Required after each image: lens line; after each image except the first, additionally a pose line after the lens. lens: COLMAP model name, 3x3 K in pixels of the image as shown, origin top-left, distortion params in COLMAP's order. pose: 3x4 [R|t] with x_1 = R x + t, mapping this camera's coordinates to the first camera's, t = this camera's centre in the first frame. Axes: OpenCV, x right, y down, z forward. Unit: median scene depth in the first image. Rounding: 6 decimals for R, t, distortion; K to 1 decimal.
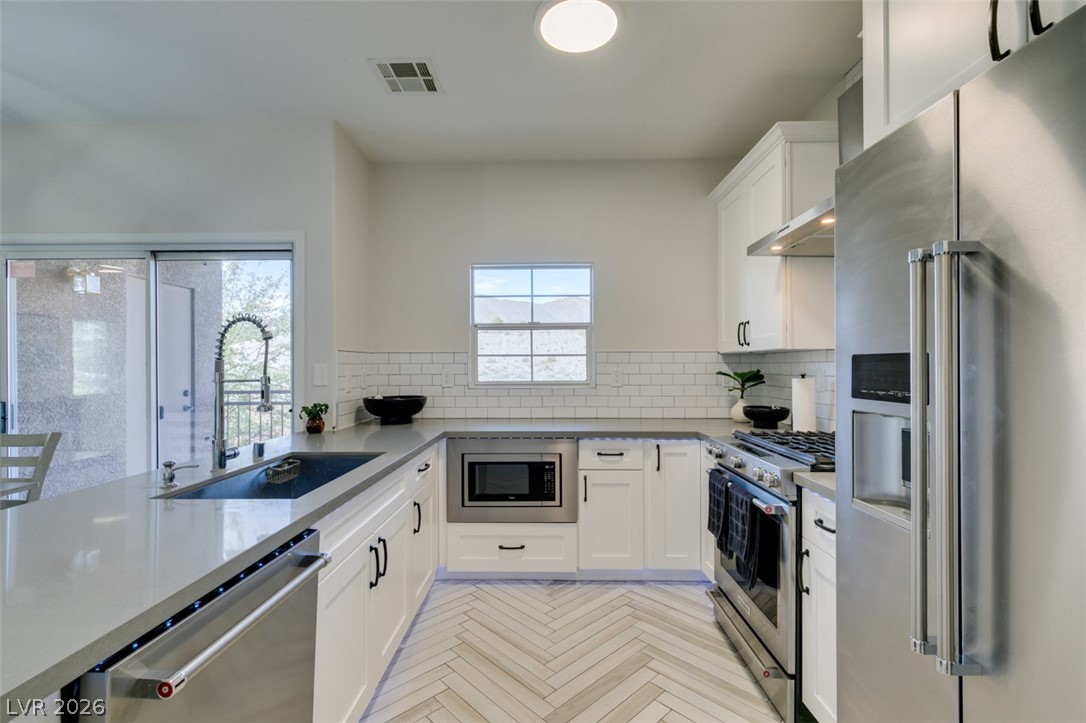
lens RADIAL K [[483.7, 0, 541.9], [0, 483.7, 365.1], [0, 0, 1]] dist [0.004741, -0.000776]
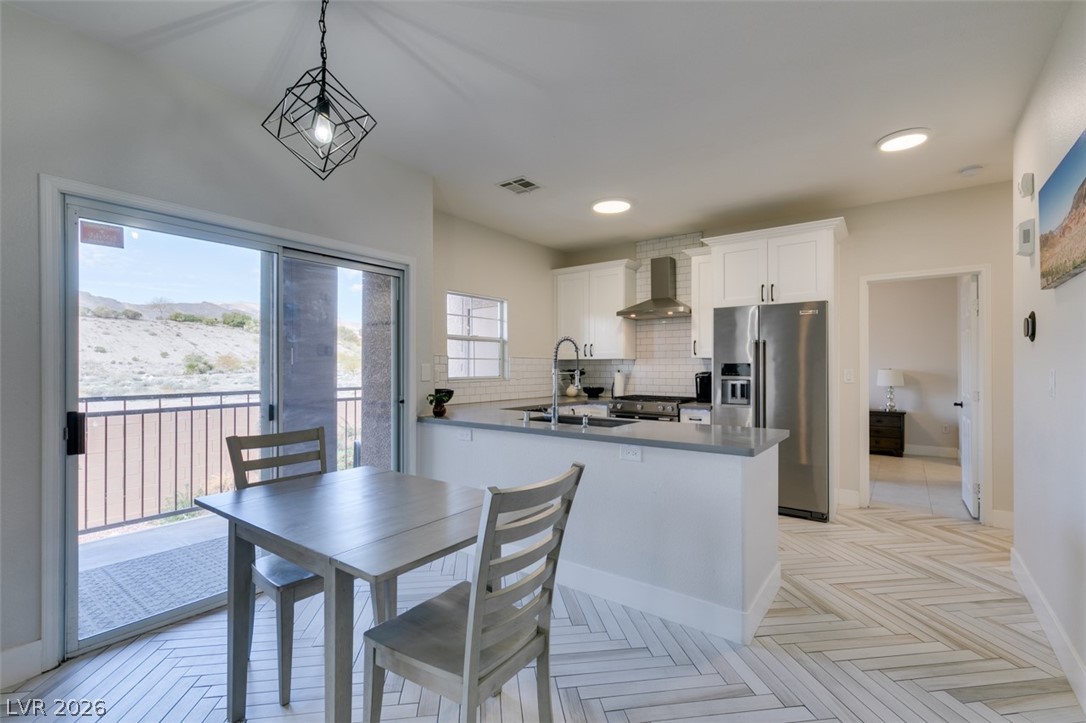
lens RADIAL K [[483.7, 0, 541.9], [0, 483.7, 365.1], [0, 0, 1]] dist [0.004741, -0.000776]
pose [[0.585723, 0.006895, 0.810482, -1.331438], [-0.004124, 0.999976, -0.005526, 0.006906], [-0.810501, -0.000106, 0.585737, 0.002040]]
